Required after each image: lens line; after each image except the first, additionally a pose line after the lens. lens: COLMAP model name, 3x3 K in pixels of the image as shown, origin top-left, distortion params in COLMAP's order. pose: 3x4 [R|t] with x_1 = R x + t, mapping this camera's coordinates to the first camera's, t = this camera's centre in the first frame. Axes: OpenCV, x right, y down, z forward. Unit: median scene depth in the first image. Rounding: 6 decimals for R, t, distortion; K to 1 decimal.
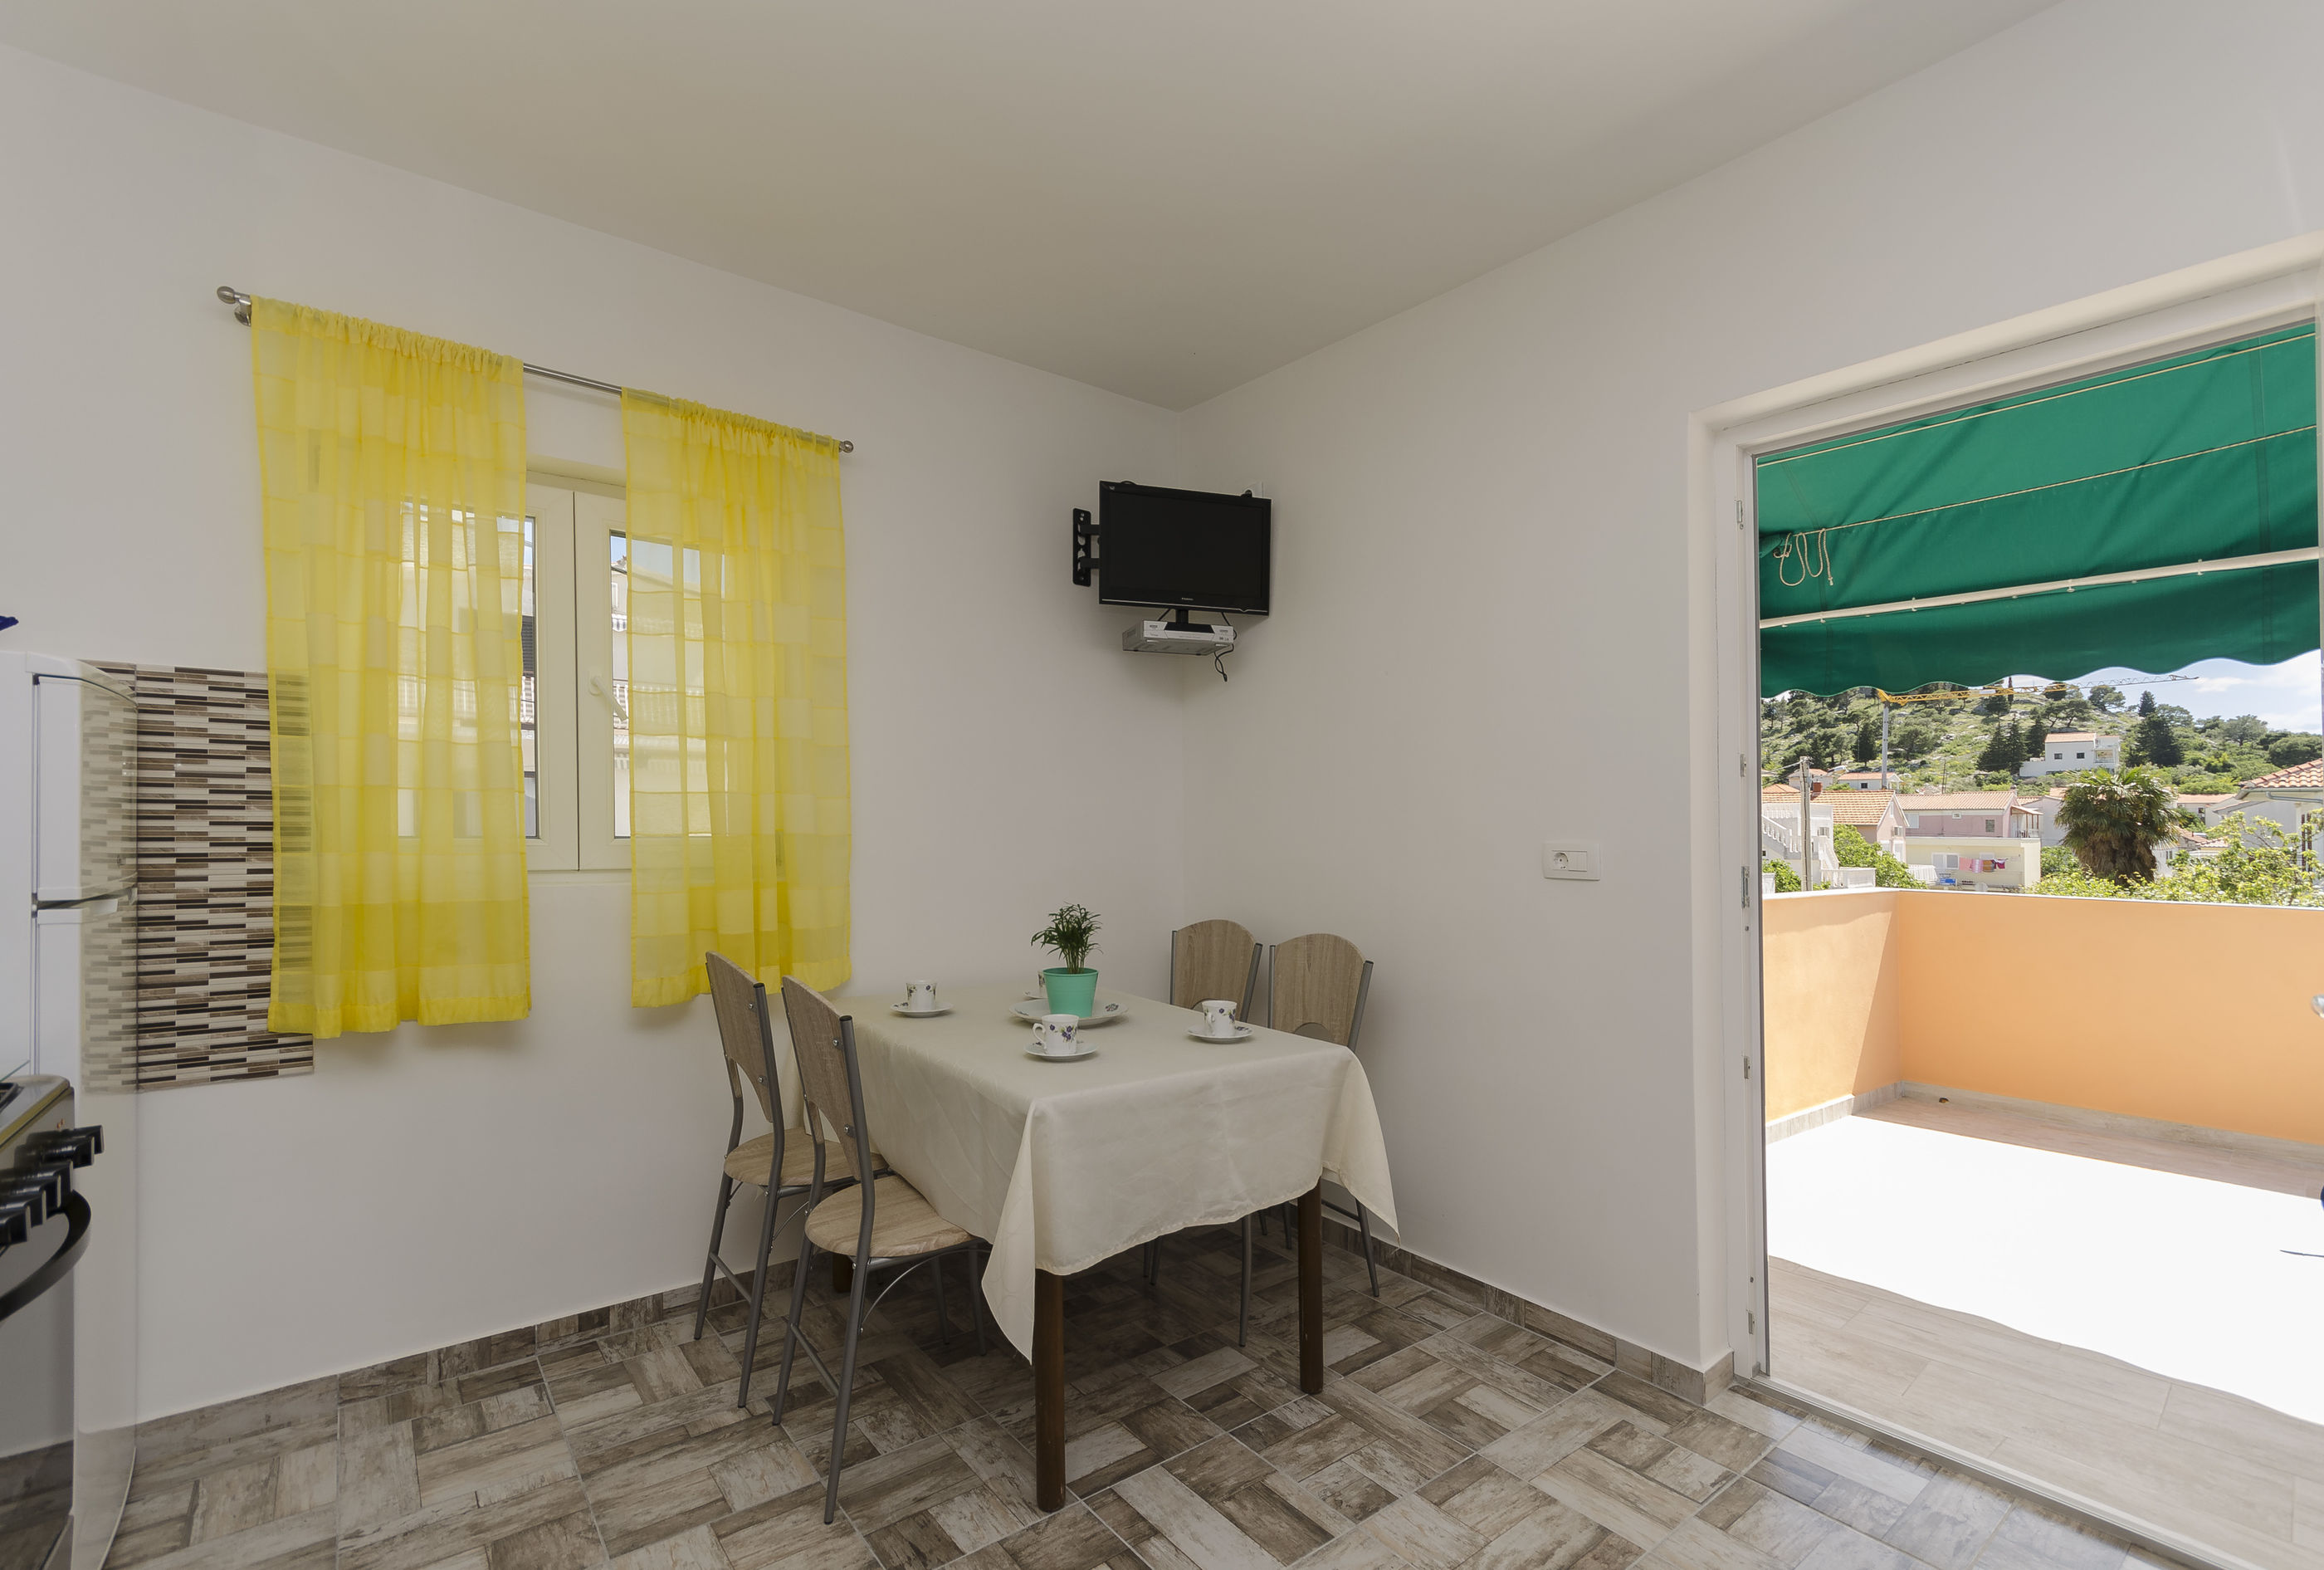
lens RADIAL K [[1024.5, 0, 1162.0], [0, 1024.5, 830.2], [0, 0, 1]] dist [0.001247, 0.002811]
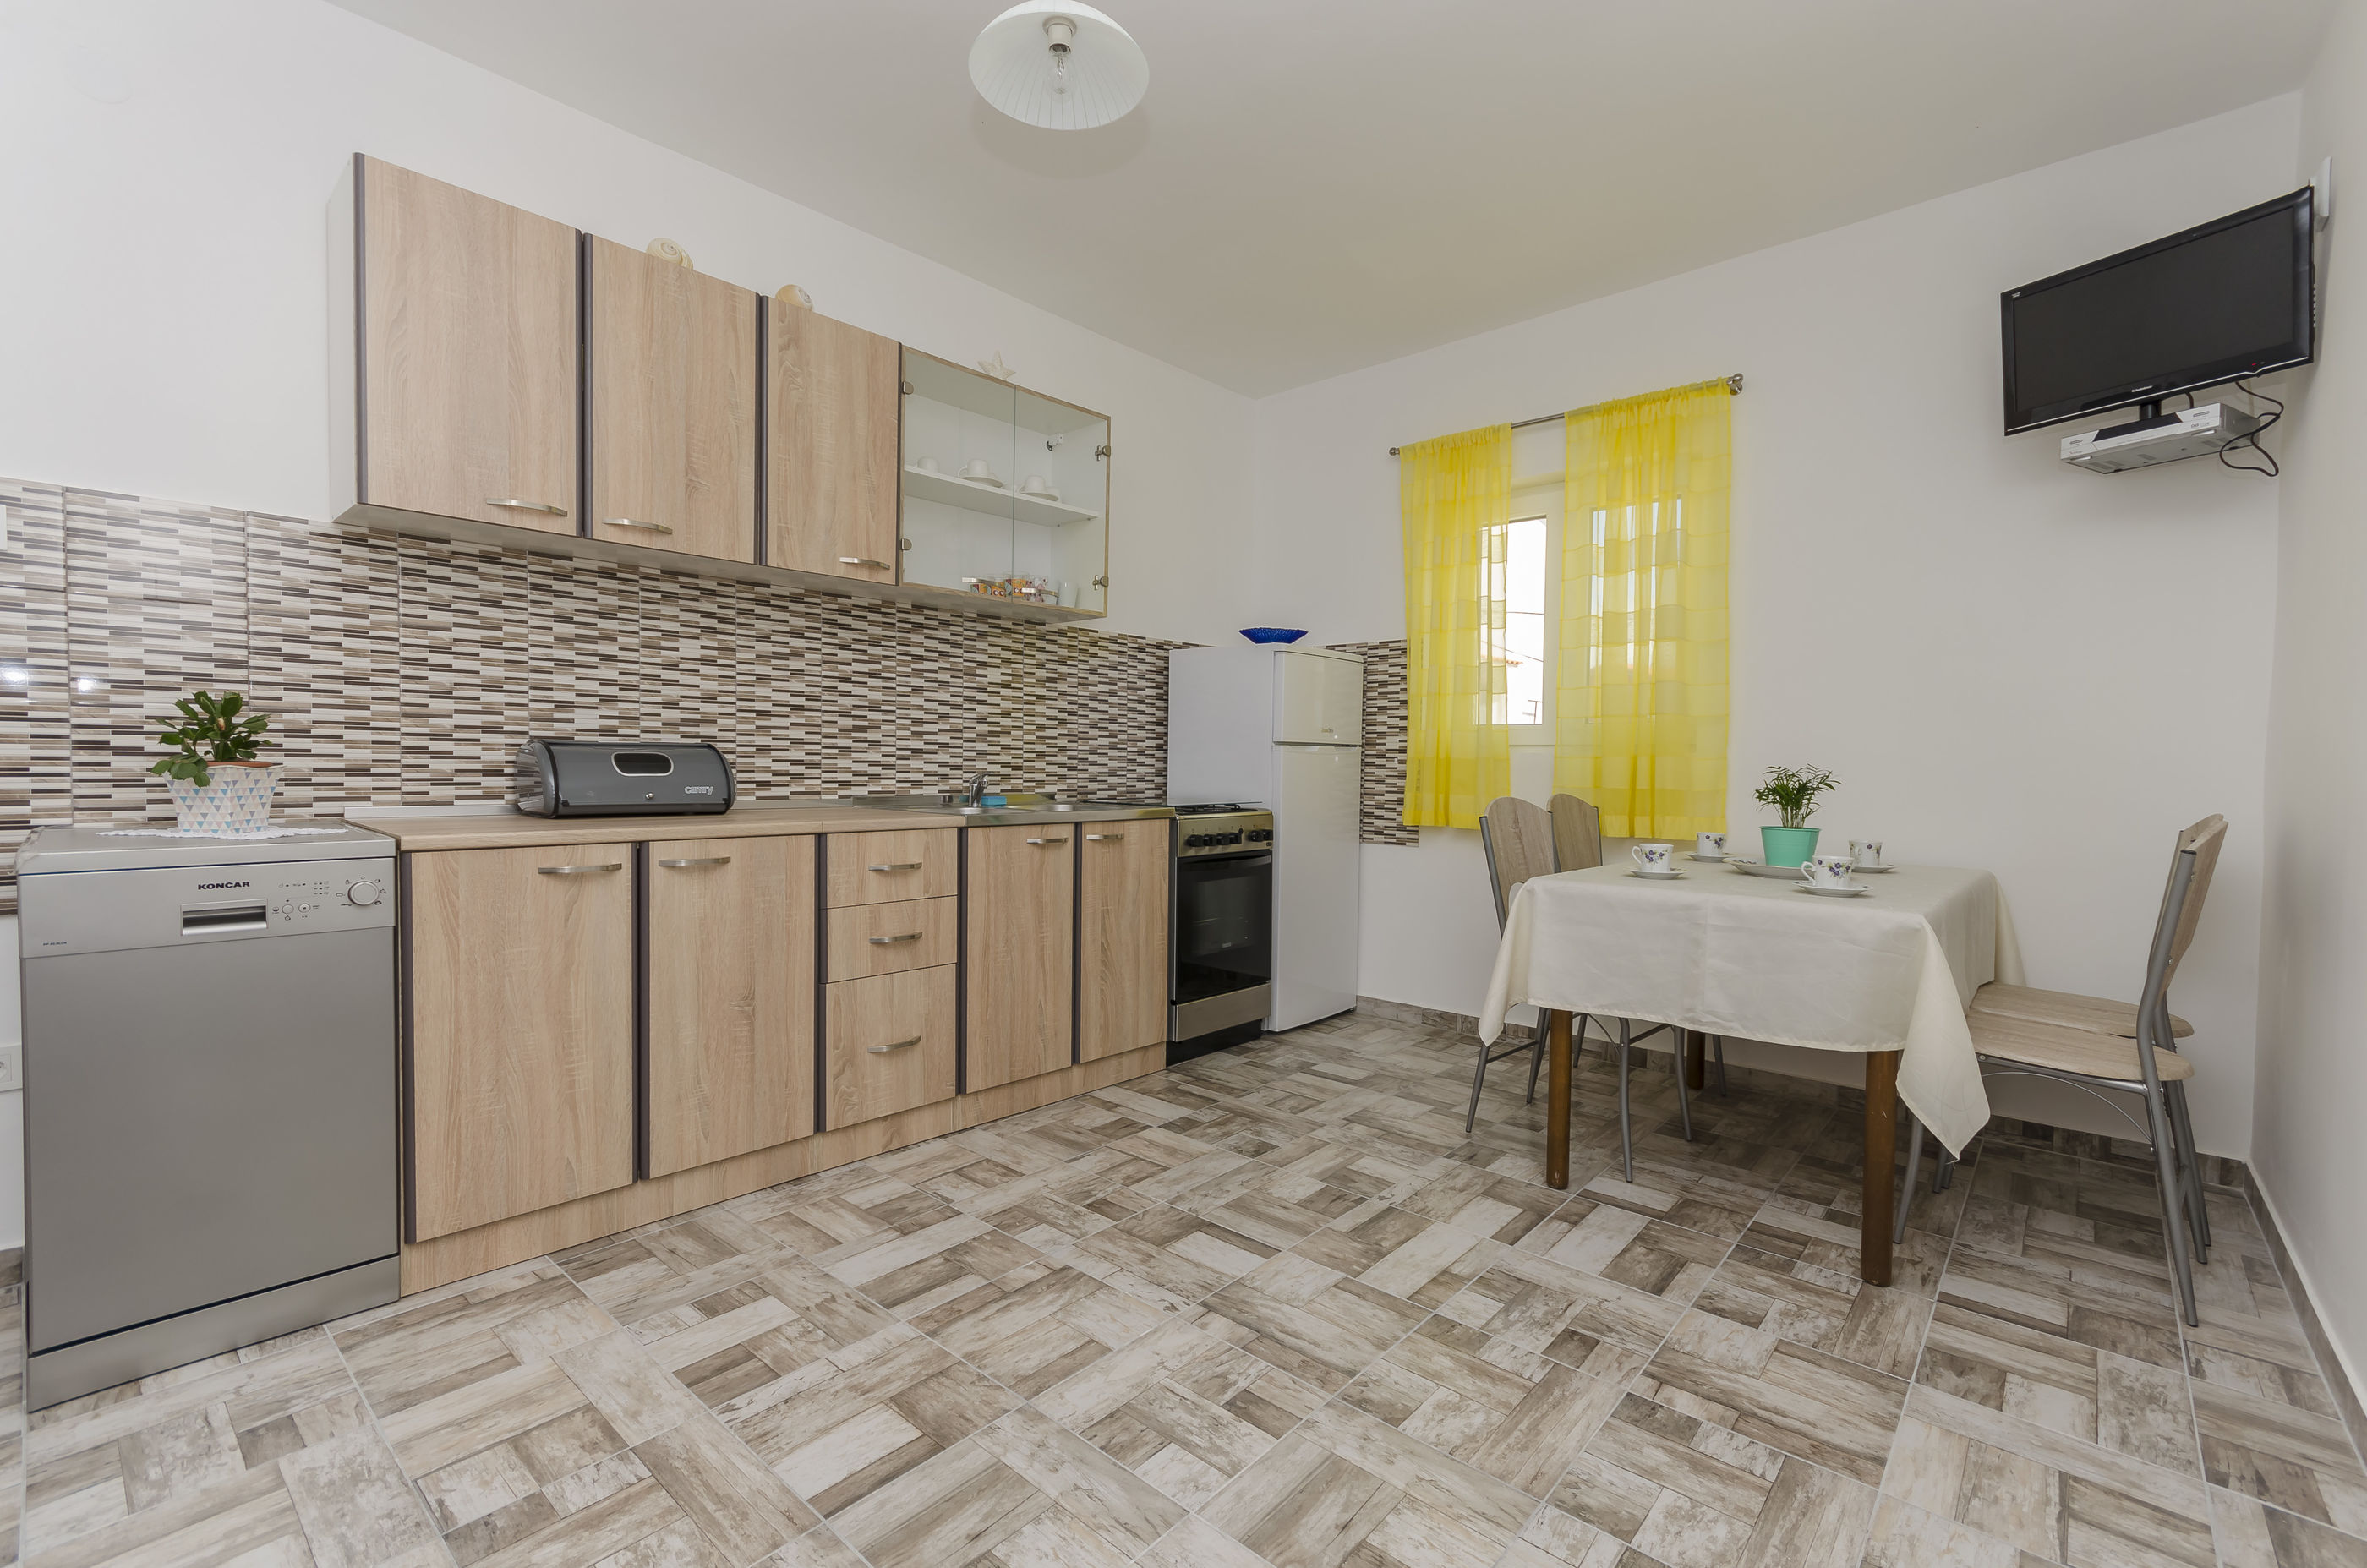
lens RADIAL K [[1023.9, 0, 1178.8], [0, 1023.9, 789.2], [0, 0, 1]] dist [0.003103, 0.000951]
pose [[0.176045, 0.022458, -0.984126, 0.947283], [-0.009840, 0.999730, 0.021054, 0.092785], [0.984333, 0.005977, 0.176218, 0.225148]]
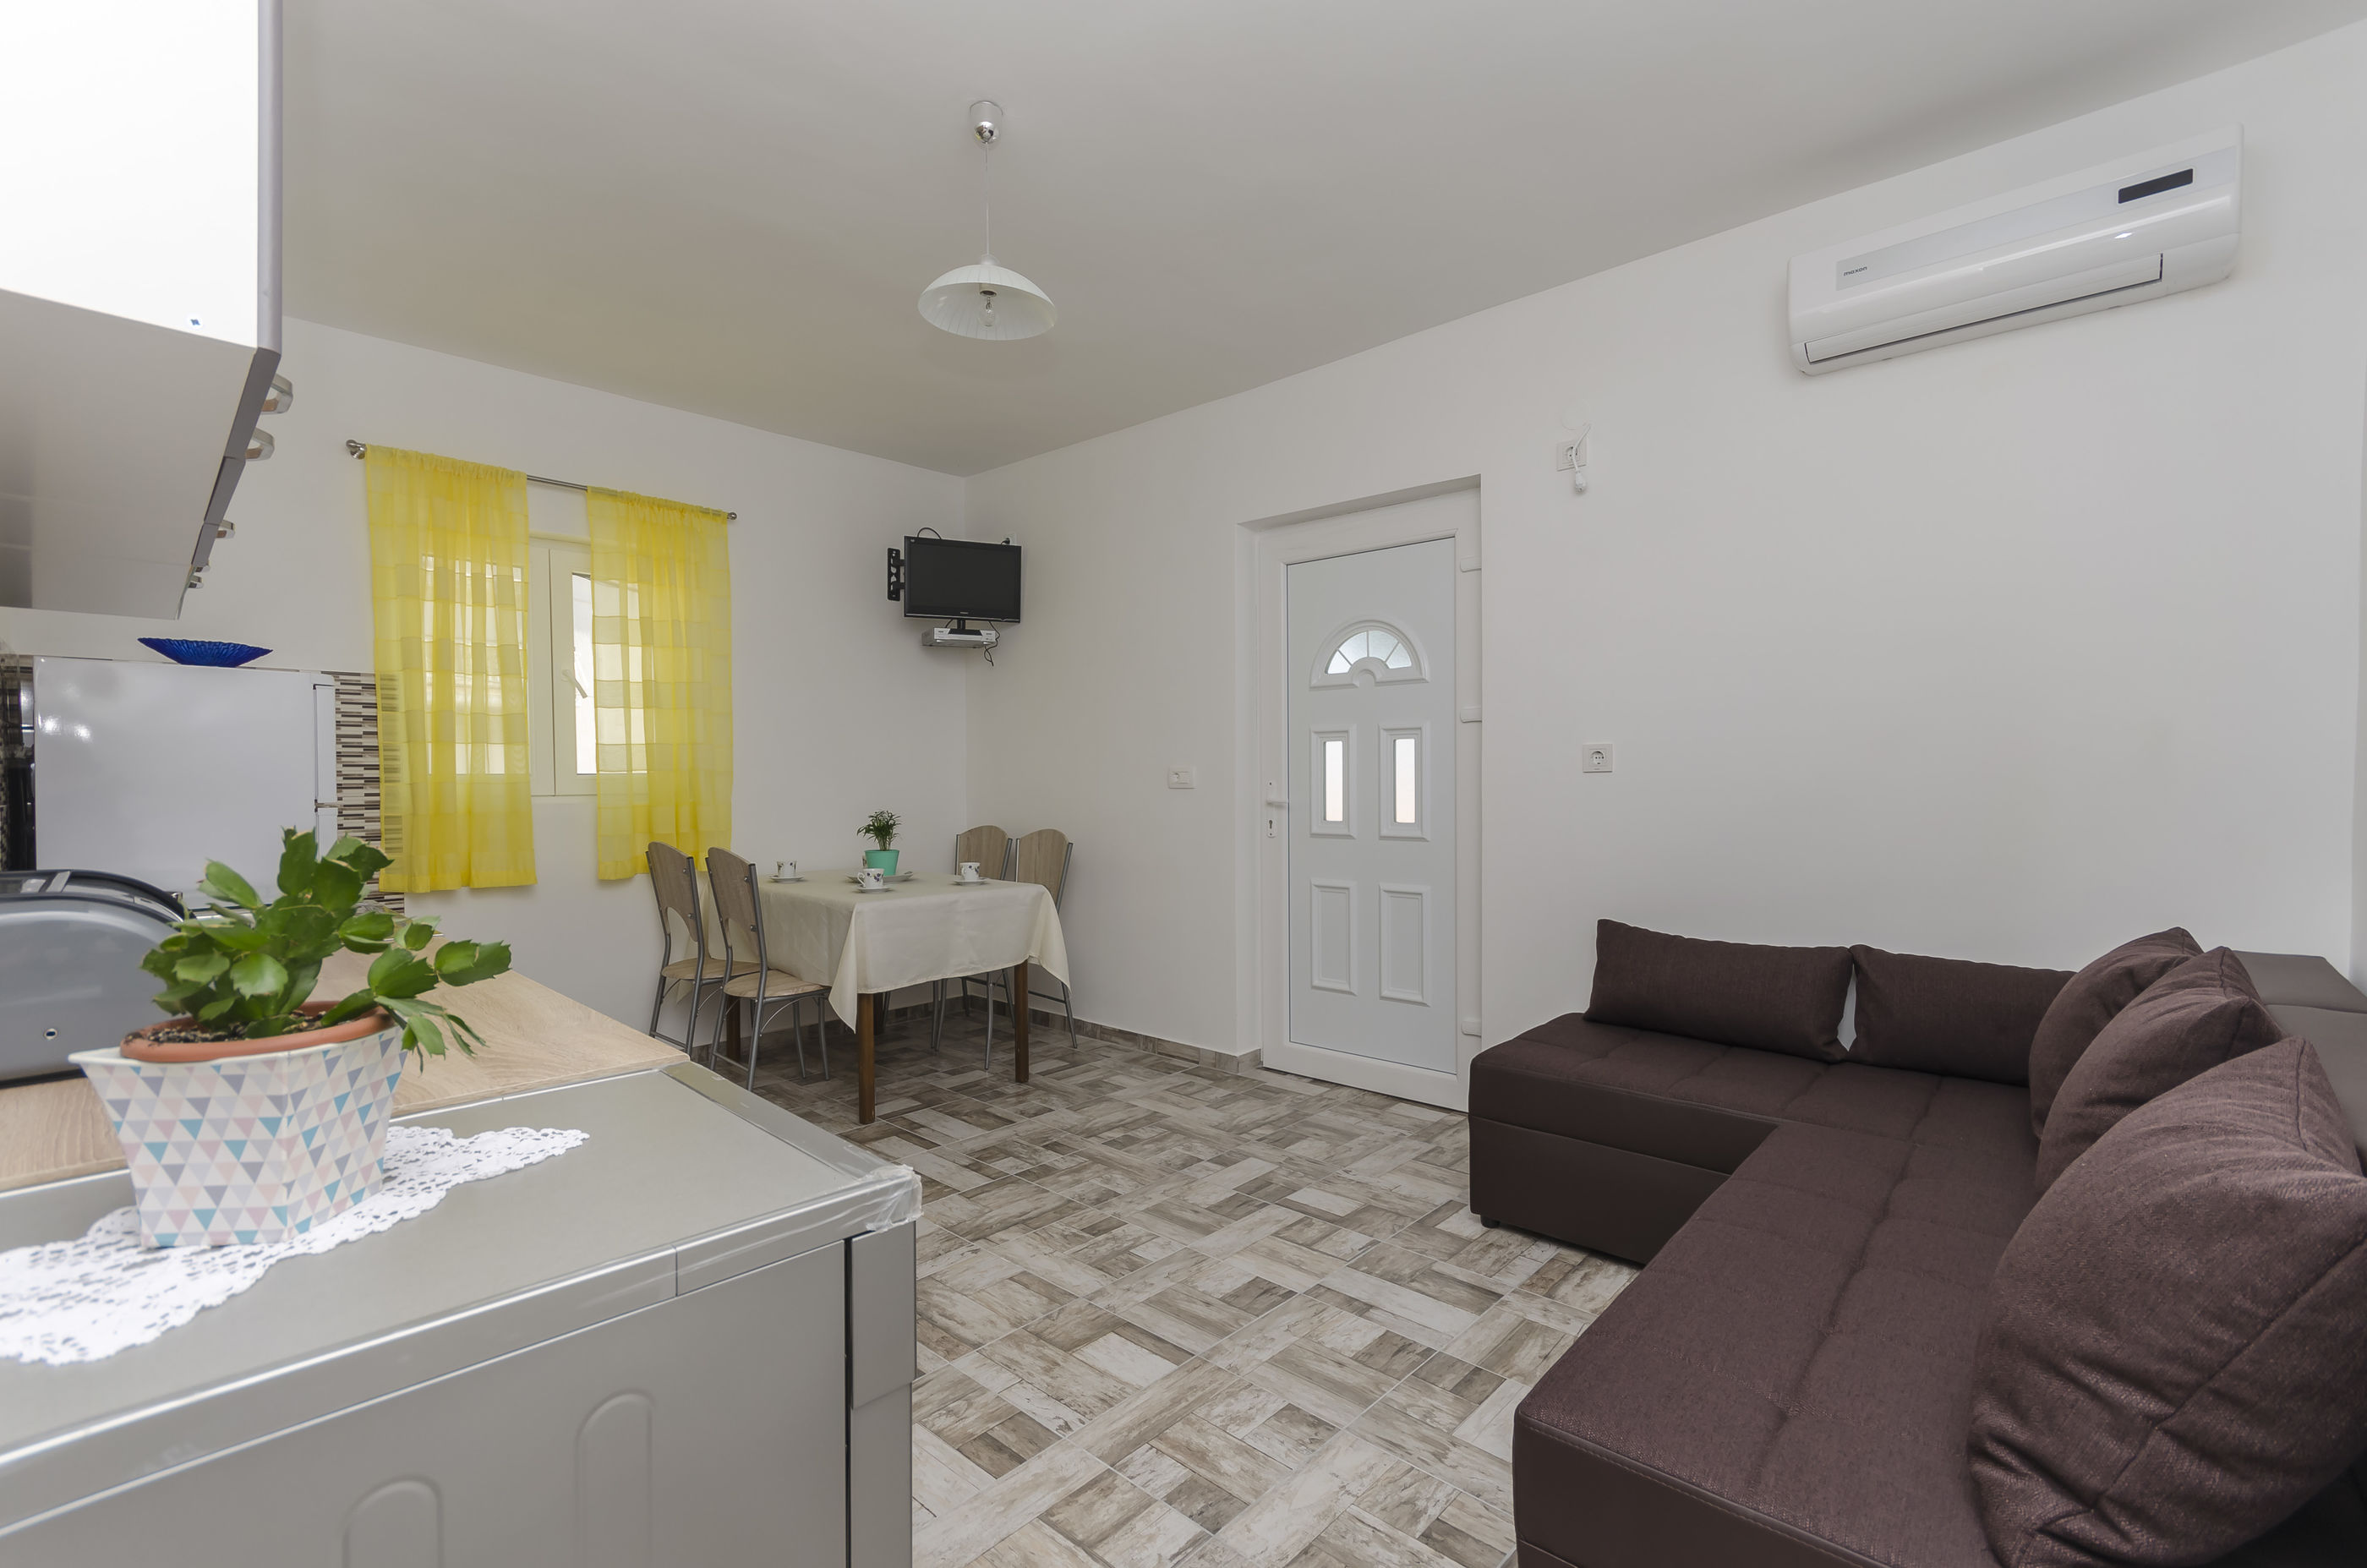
lens RADIAL K [[1023.9, 0, 1186.0], [0, 1023.9, 798.4], [0, 0, 1]] dist [0.003103, 0.000951]
pose [[0.988254, -0.014226, 0.152156, 0.162406], [0.010357, 0.999603, 0.026186, 0.017045], [-0.152468, -0.024302, 0.988010, -0.786753]]
